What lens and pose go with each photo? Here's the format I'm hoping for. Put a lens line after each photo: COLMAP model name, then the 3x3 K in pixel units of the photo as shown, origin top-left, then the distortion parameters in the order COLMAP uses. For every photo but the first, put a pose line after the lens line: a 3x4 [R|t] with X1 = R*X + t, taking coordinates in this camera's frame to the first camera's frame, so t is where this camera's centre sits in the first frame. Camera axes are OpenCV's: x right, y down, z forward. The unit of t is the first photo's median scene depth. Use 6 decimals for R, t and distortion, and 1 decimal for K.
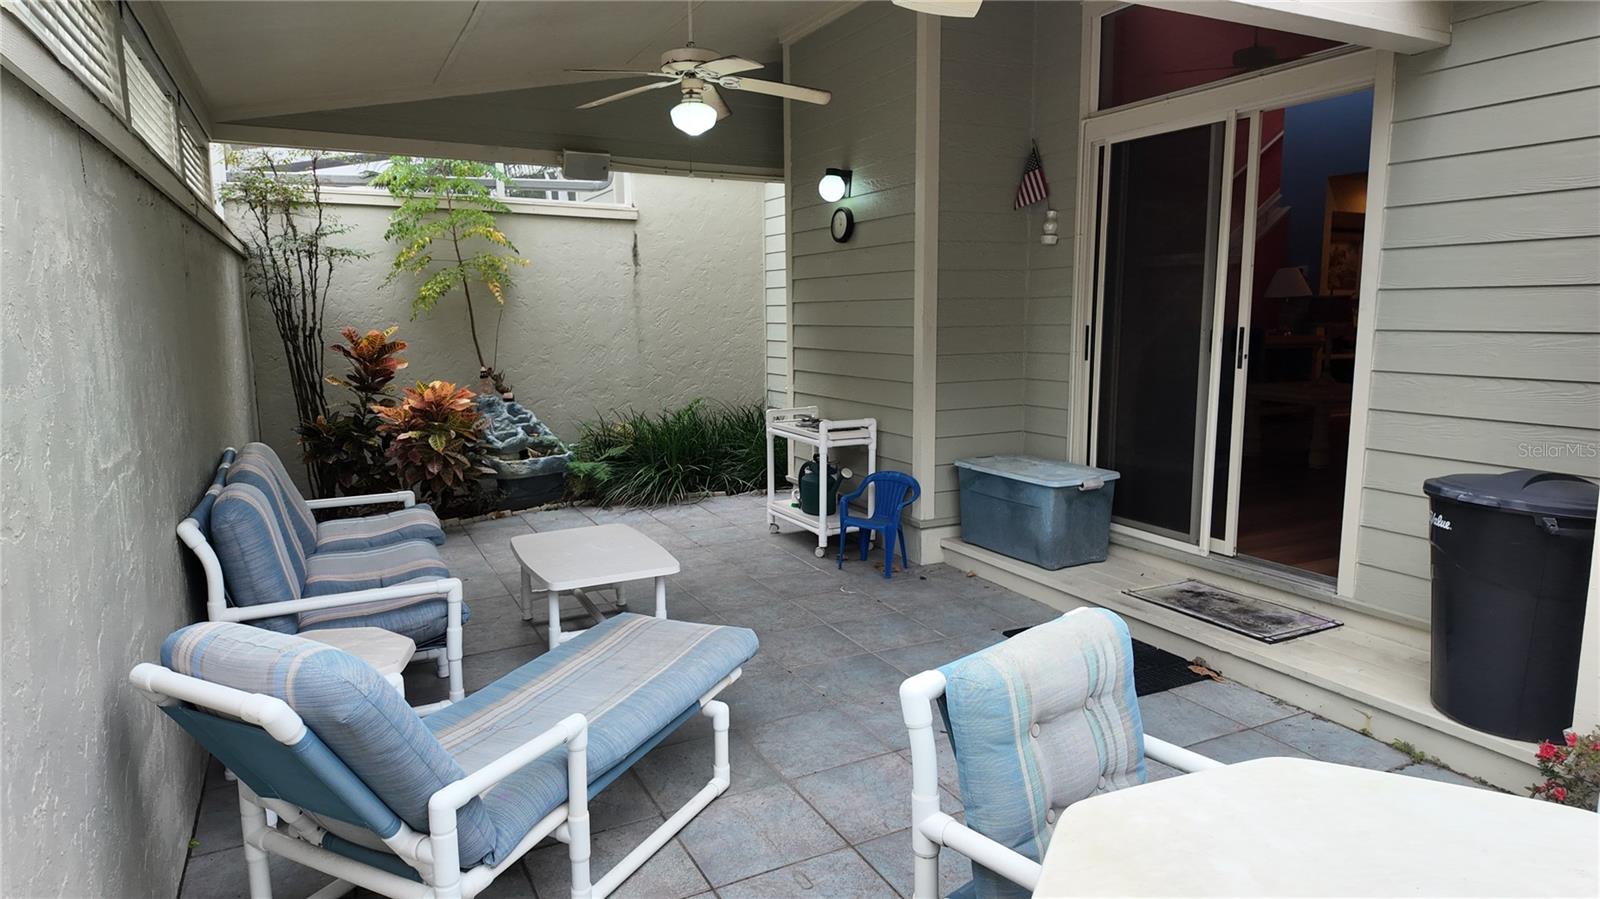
lens RADIAL K [[929.6, 0, 798.8], [0, 929.6, 443.4], [0, 0, 1]] dist [0.060603, -0.065875]
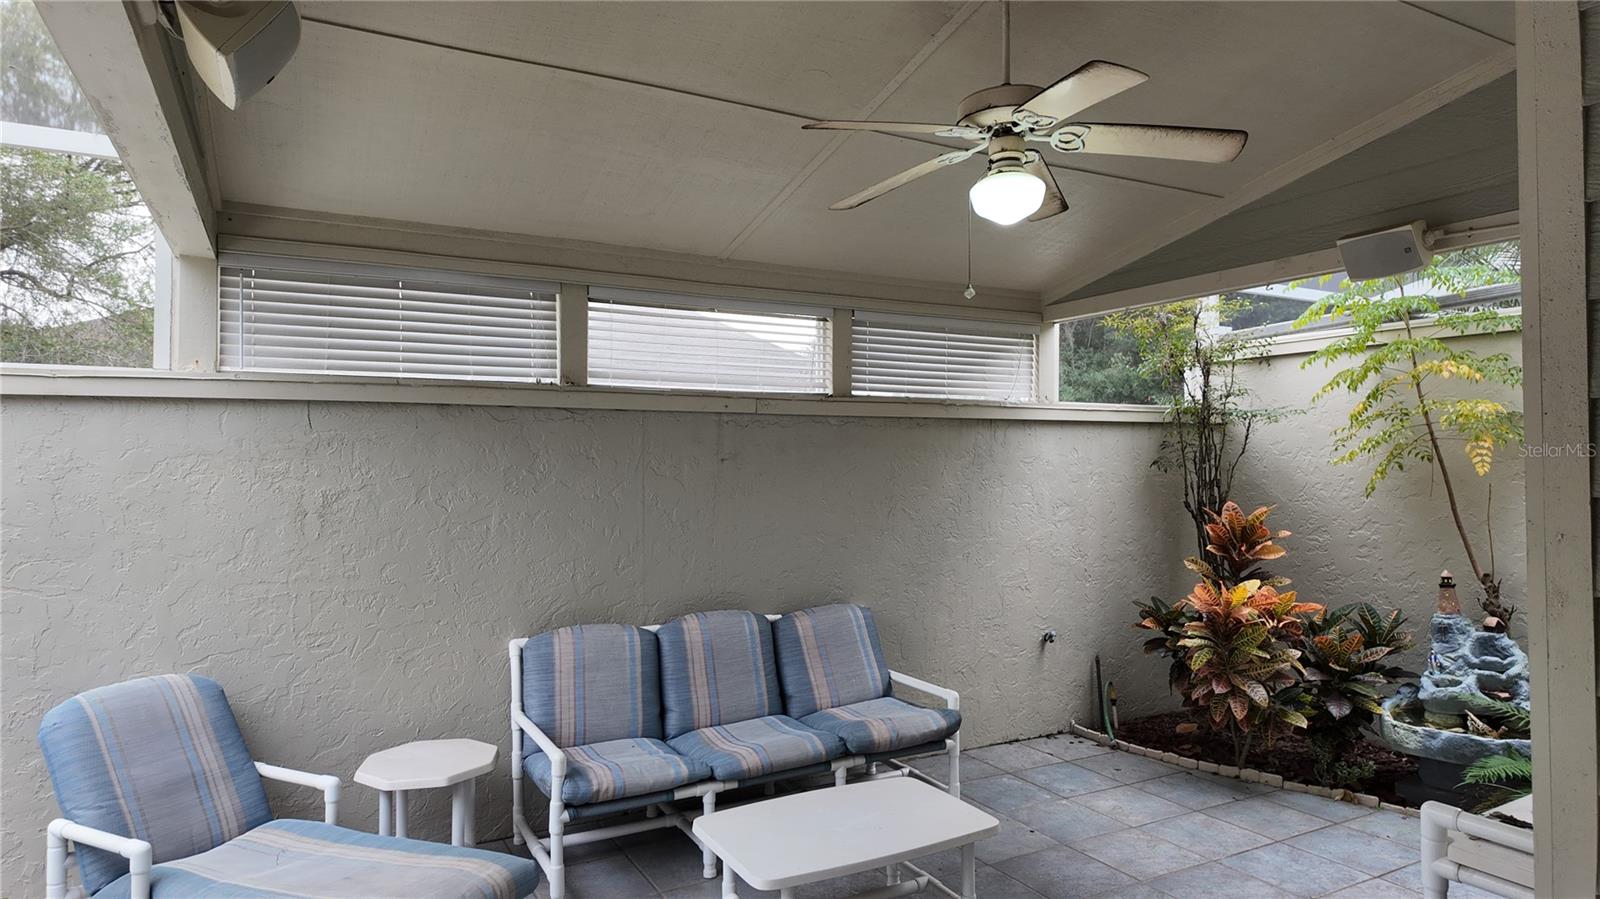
lens RADIAL K [[936.3, 0, 804.9], [0, 936.3, 448.5], [0, 0, 1]] dist [0.002016, -0.002422]
pose [[0.025685, -0.013809, -0.999575, 0.316329], [-0.136208, 0.990531, -0.017184, -0.097994], [0.990347, 0.136591, 0.023561, 0.555738]]
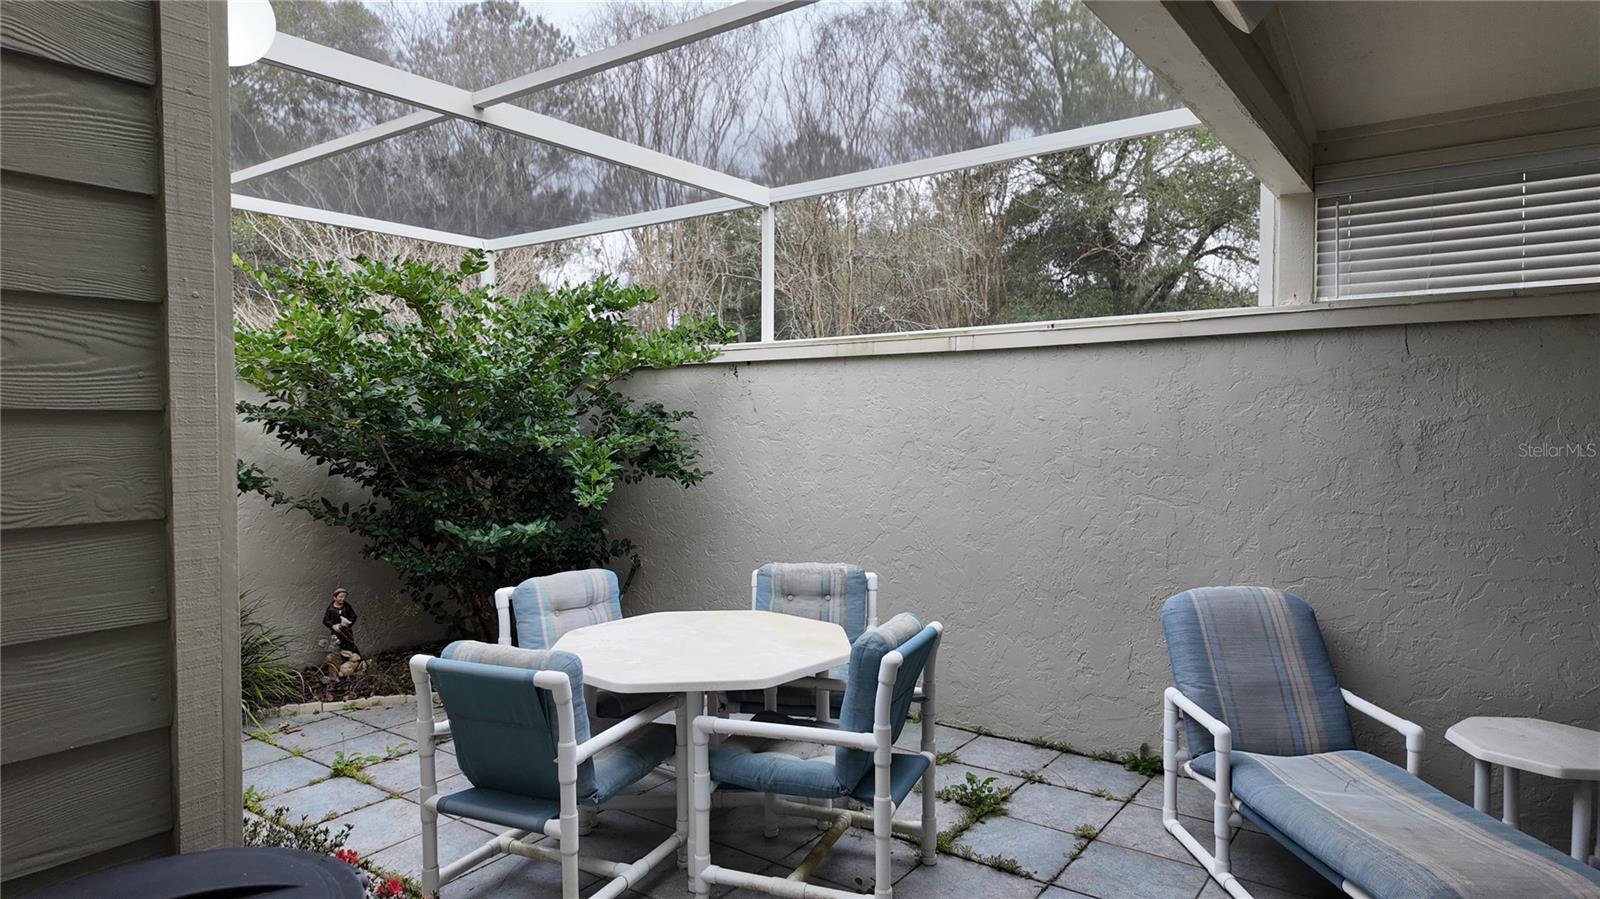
lens RADIAL K [[929.6, 0, 798.8], [0, 929.6, 443.4], [0, 0, 1]] dist [0.060603, -0.065875]
pose [[-0.891335, 0.021261, -0.452846, 0.292821], [-0.055937, 0.986109, 0.156398, -0.093478], [0.449881, 0.164734, -0.877764, 0.590319]]
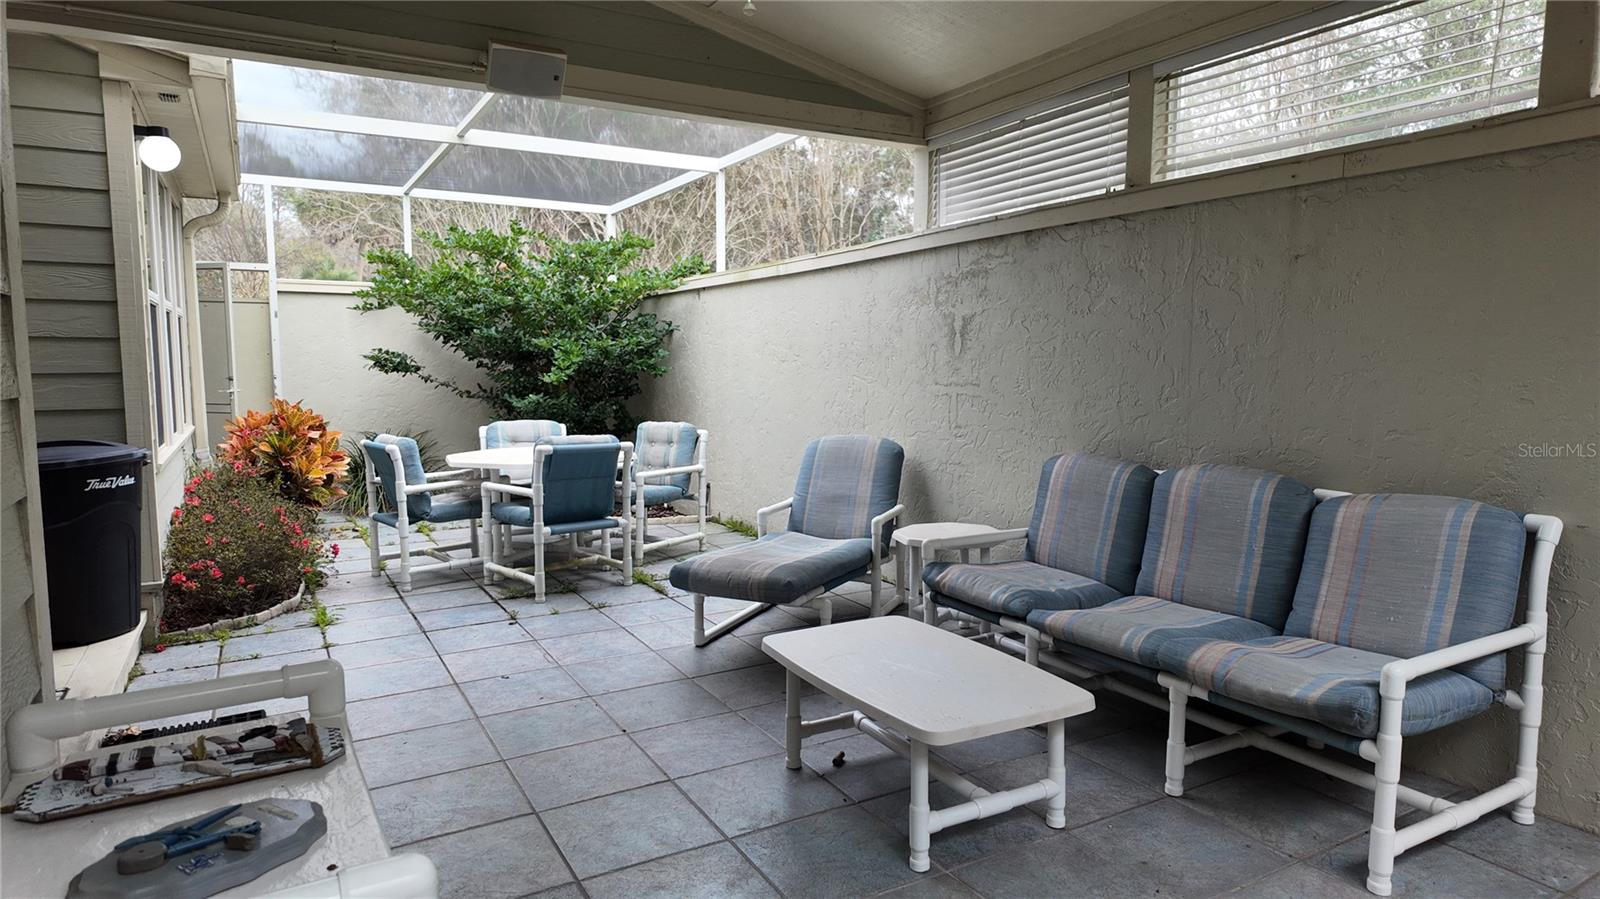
lens RADIAL K [[929.6, 0, 798.8], [0, 929.6, 443.4], [0, 0, 1]] dist [0.060603, -0.065875]
pose [[-0.998844, 0.010912, -0.046820, -0.081017], [-0.000208, 0.972912, 0.231176, -0.110969], [0.048075, 0.230919, -0.971785, 0.970687]]
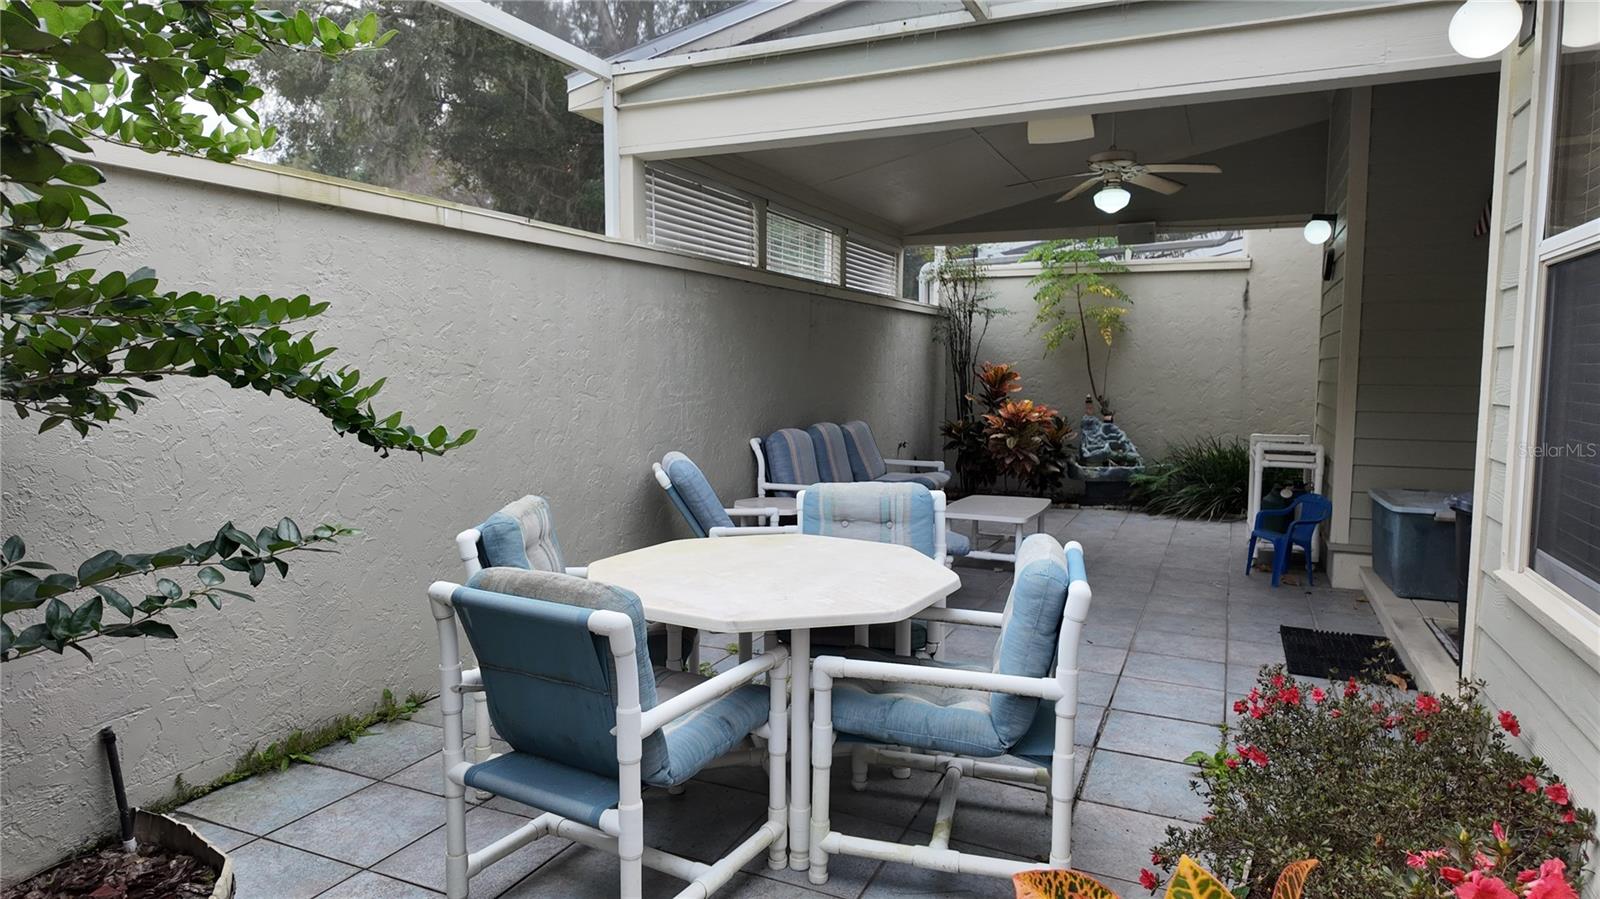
lens RADIAL K [[929.6, 0, 798.8], [0, 929.6, 443.4], [0, 0, 1]] dist [0.060603, -0.065875]
pose [[0.617228, 0.074584, -0.783241, 0.440687], [-0.119564, 0.992826, 0.000320, 0.033366], [0.777646, 0.093449, 0.621718, -0.097772]]
